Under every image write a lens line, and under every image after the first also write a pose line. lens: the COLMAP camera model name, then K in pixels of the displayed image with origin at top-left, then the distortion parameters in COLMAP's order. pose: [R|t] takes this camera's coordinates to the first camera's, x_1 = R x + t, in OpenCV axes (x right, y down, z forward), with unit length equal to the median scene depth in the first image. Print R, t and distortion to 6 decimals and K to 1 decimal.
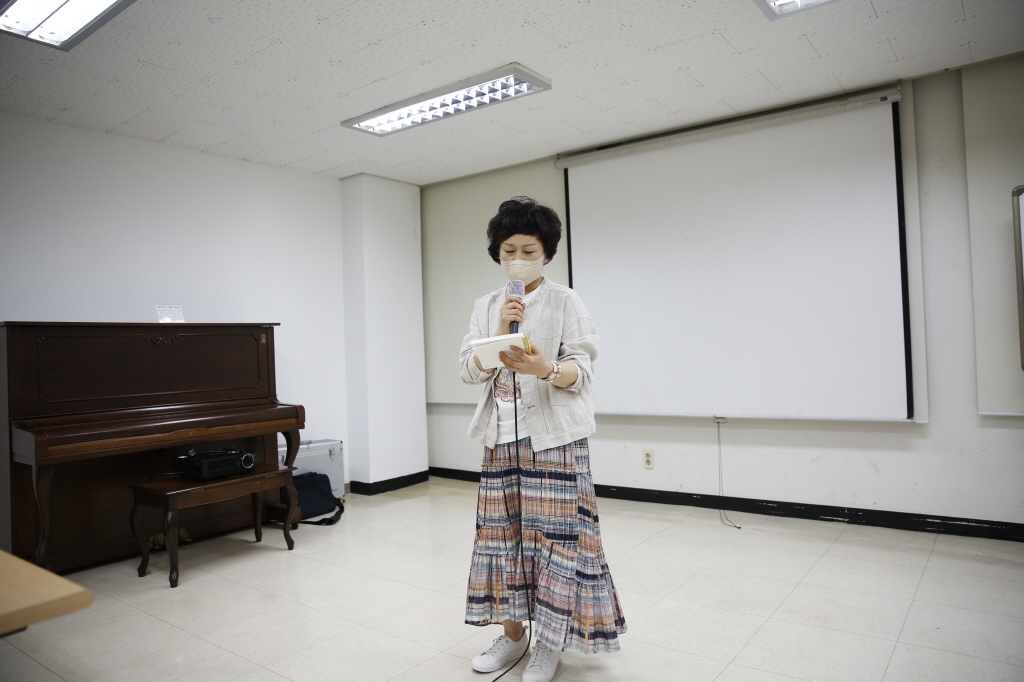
lens RADIAL K [[692.6, 0, 516.2], [0, 692.6, 341.2], [0, 0, 1]] dist [-0.102340, 0.076322]
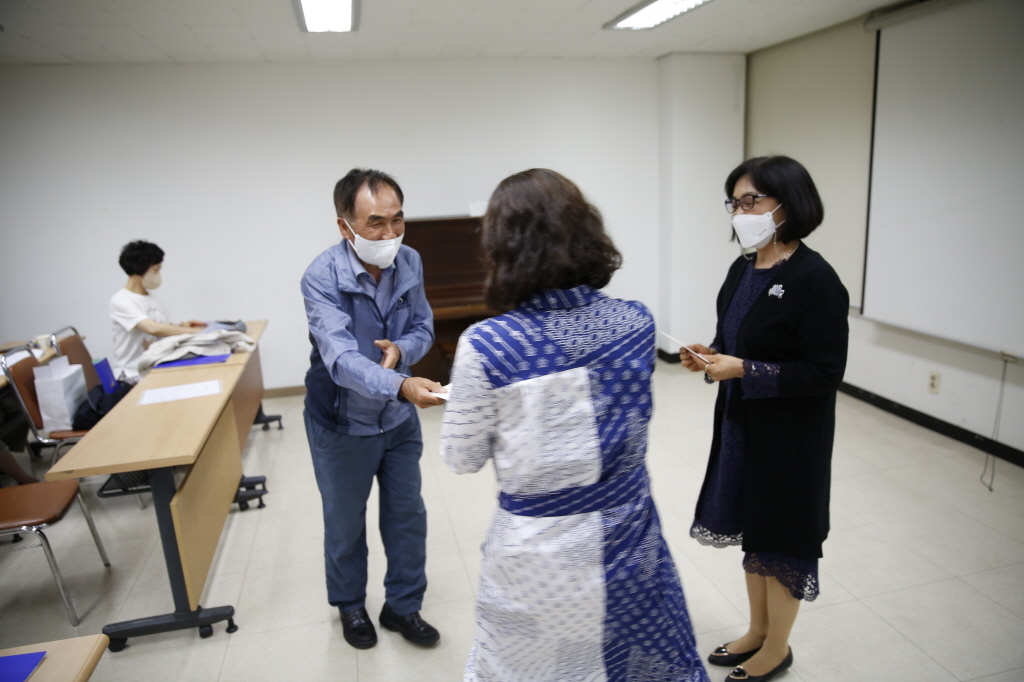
lens RADIAL K [[692.6, 0, 516.2], [0, 692.6, 341.2], [0, 0, 1]] dist [-0.102340, 0.076322]
pose [[0.766106, 0.152214, -0.624430, 0.305131], [0.014337, 0.967262, 0.253374, -0.100007], [0.642555, -0.203064, 0.738843, 0.041712]]
